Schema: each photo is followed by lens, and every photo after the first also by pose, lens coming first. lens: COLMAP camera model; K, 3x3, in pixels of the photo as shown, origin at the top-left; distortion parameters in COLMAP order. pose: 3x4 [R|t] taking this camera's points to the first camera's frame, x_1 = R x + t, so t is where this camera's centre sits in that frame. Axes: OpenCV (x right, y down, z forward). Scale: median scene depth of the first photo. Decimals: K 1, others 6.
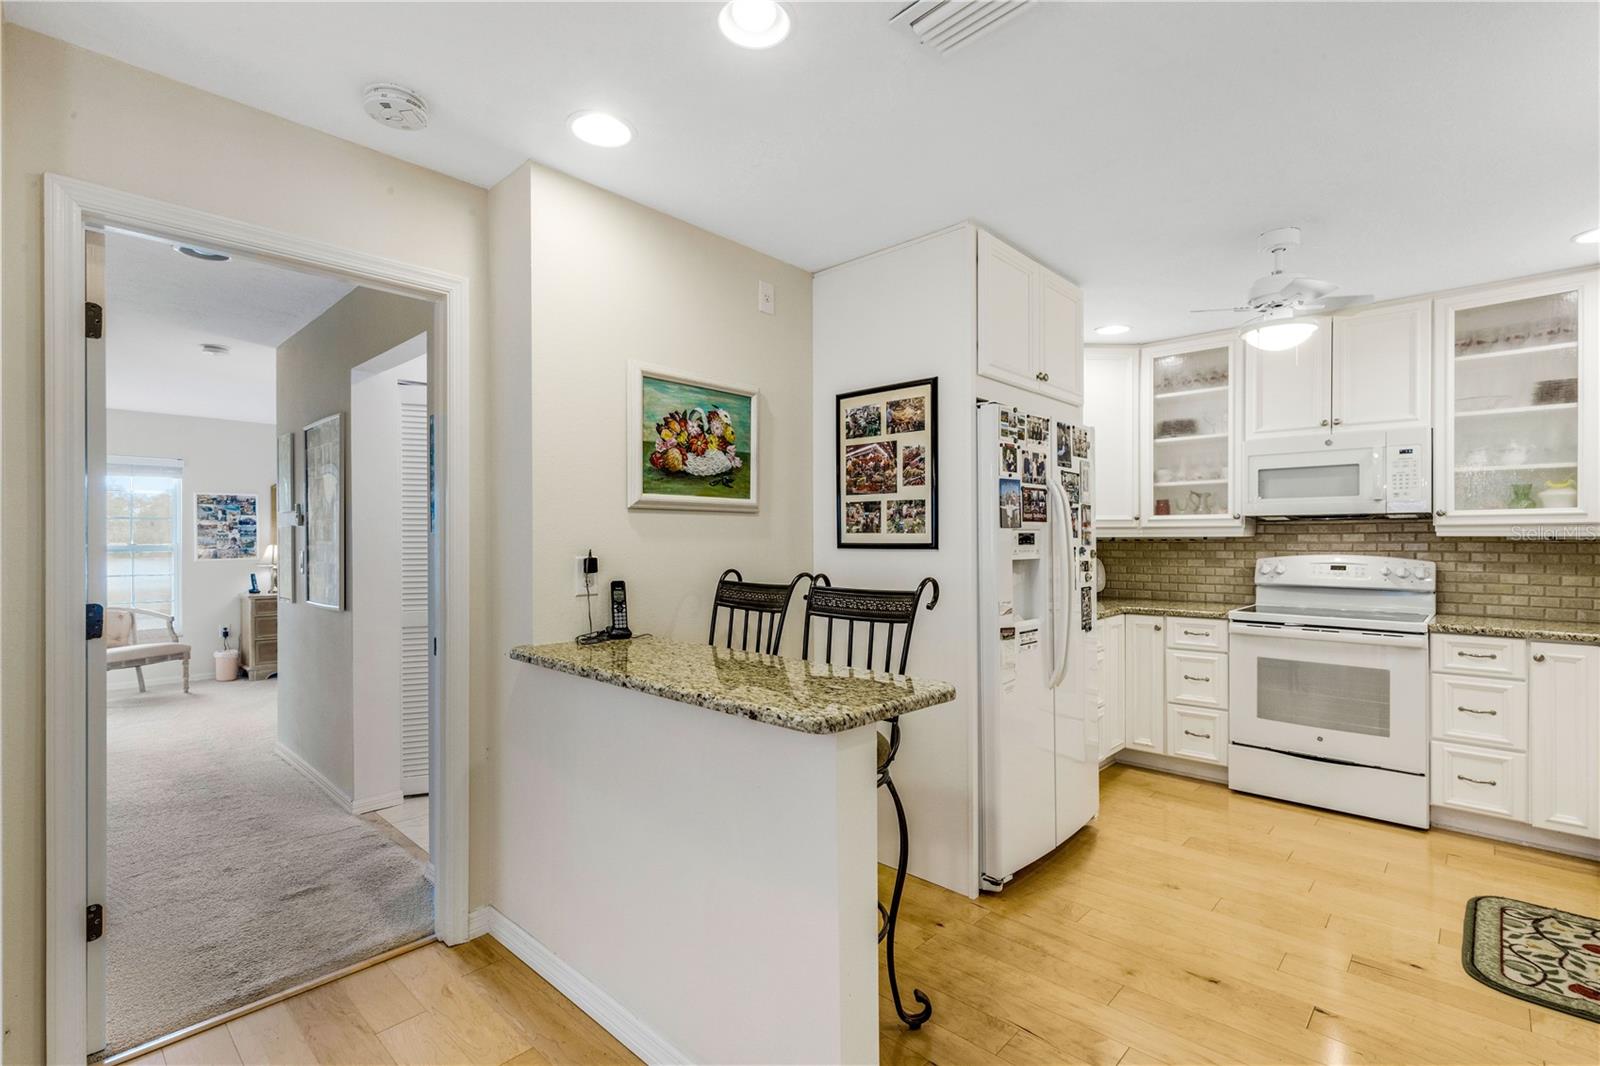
lens RADIAL K [[737.8, 0, 797.8], [0, 737.8, 538.2], [0, 0, 1]] dist [0.004045, 0.000516]
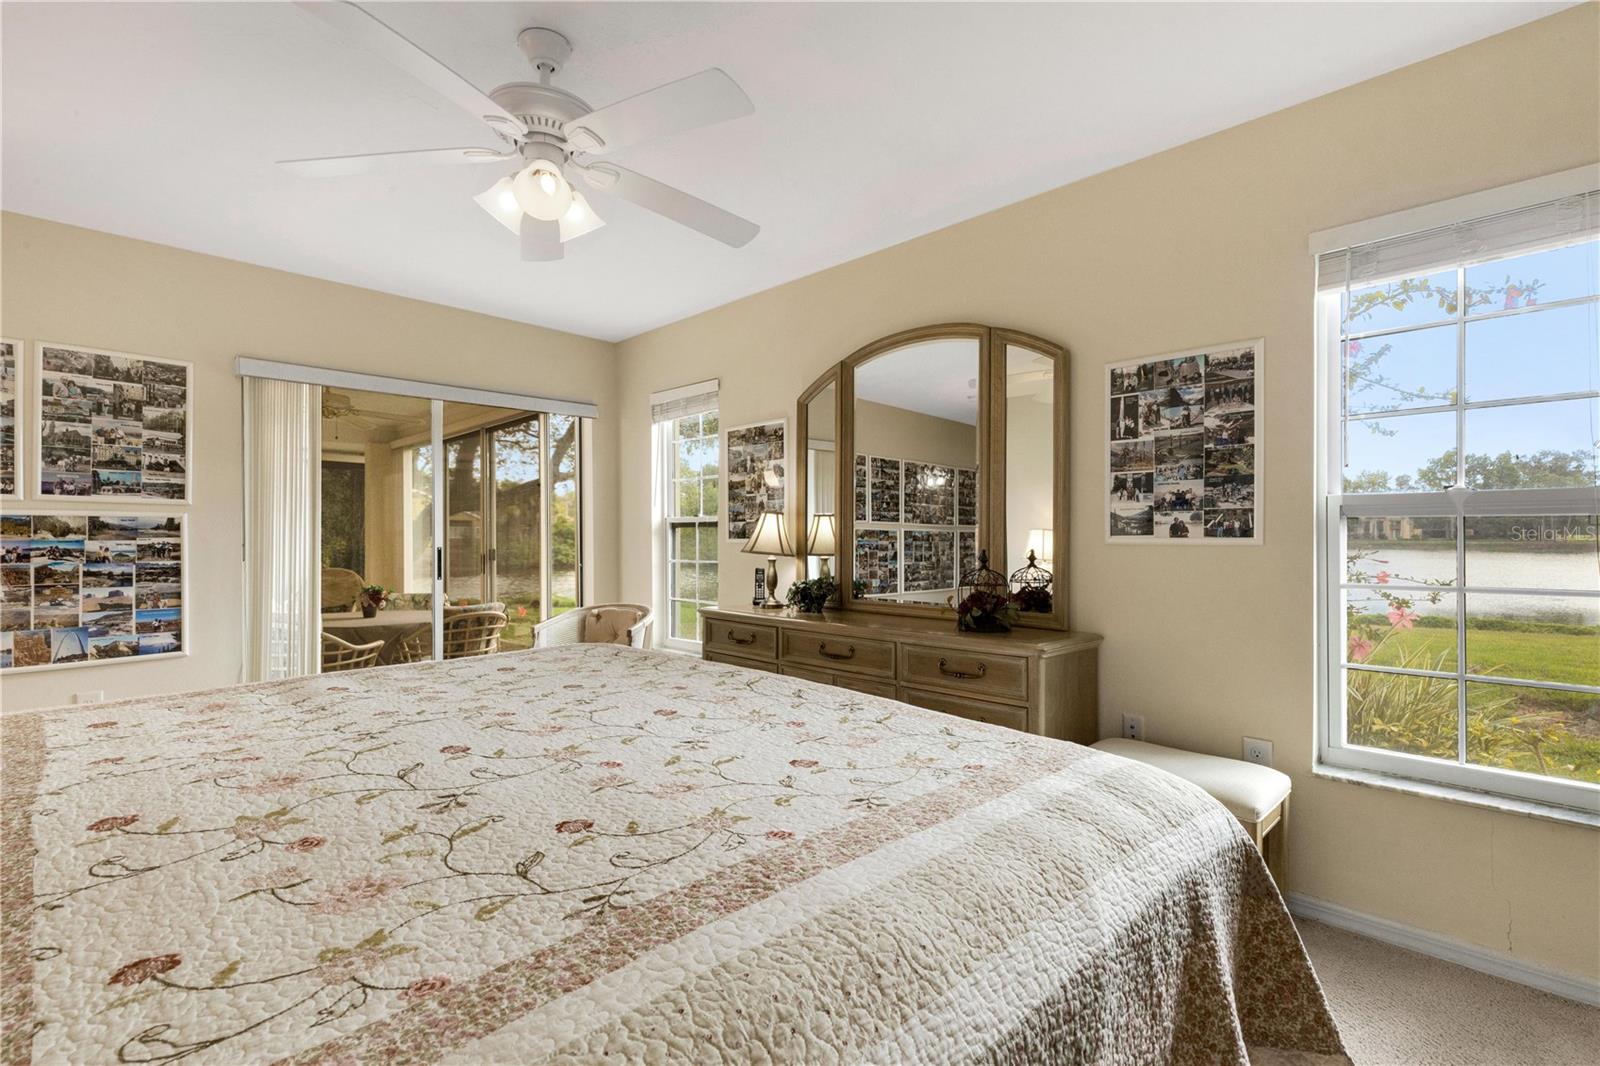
lens RADIAL K [[730.6, 0, 801.9], [0, 730.6, 527.0], [0, 0, 1]] dist [0.012914, 0.000267]
pose [[-0.030072, -0.011783, -0.999478, -0.214719], [0.001166, 0.999929, -0.011823, 0.024827], [0.999547, -0.001521, -0.030056, 1.054238]]
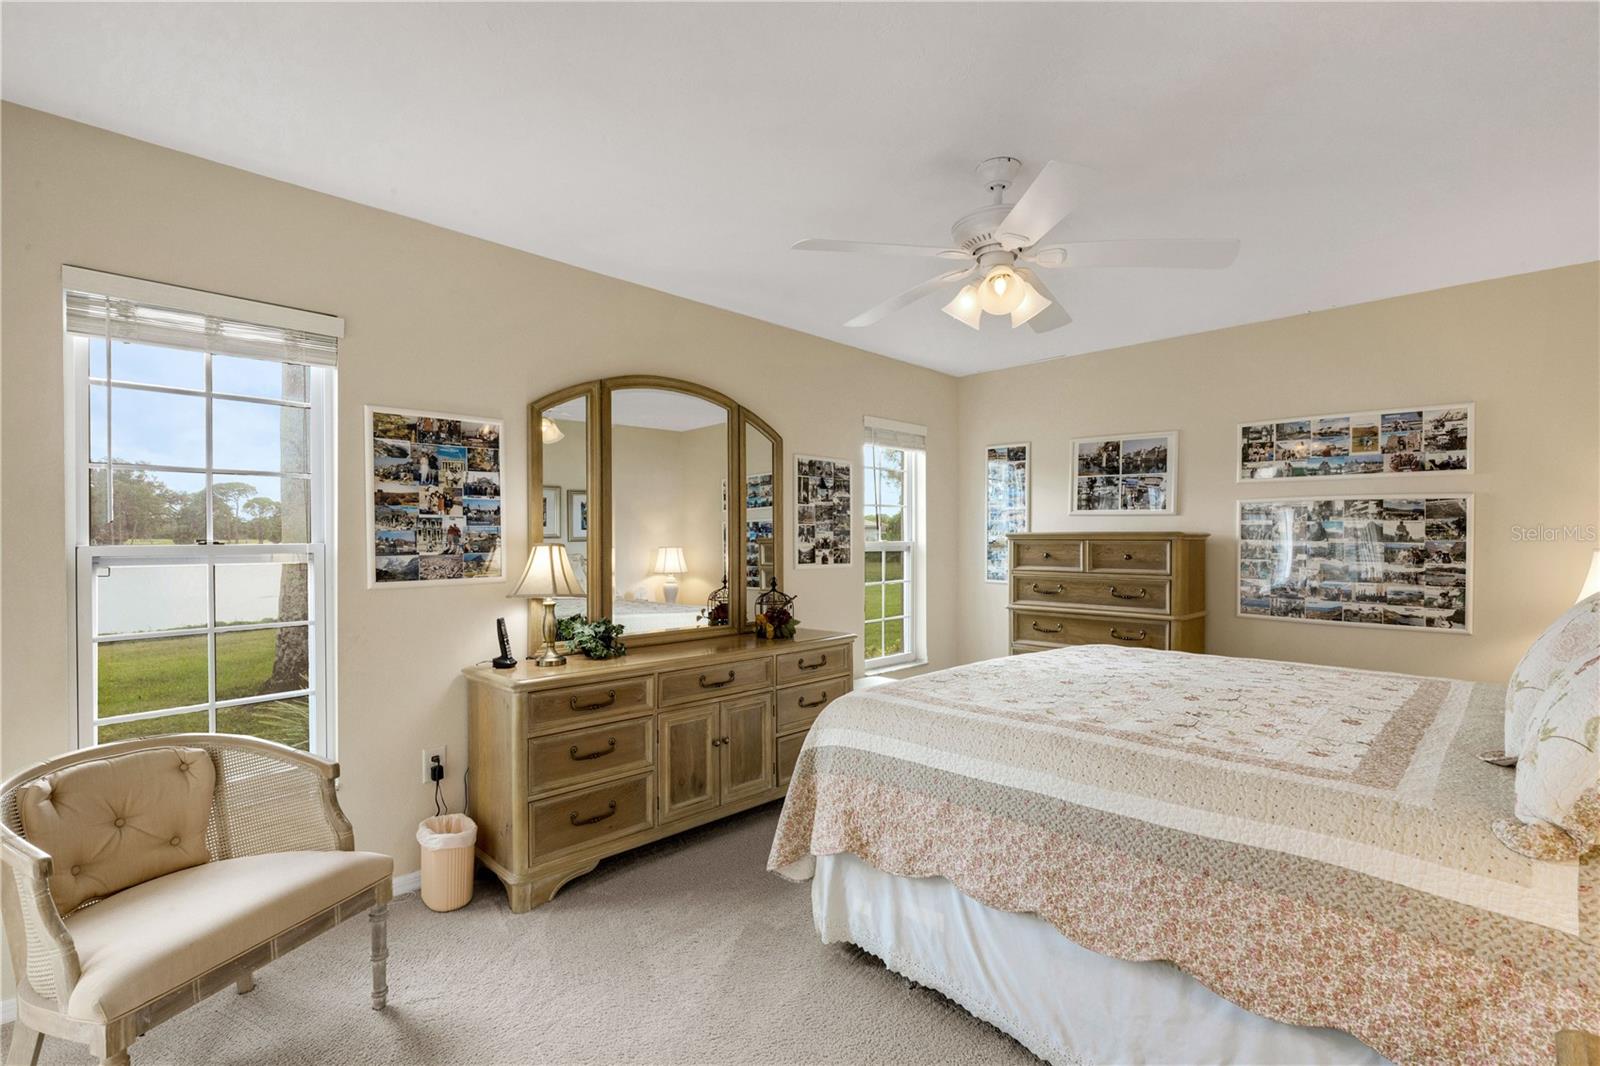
lens RADIAL K [[737.8, 0, 797.8], [0, 737.8, 538.2], [0, 0, 1]] dist [0.004045, 0.000516]
pose [[0.999593, 0.001900, -0.028481, -0.570852], [-0.001926, 0.999998, -0.000888, 0.005206], [0.028479, 0.000942, 0.999594, 0.613881]]
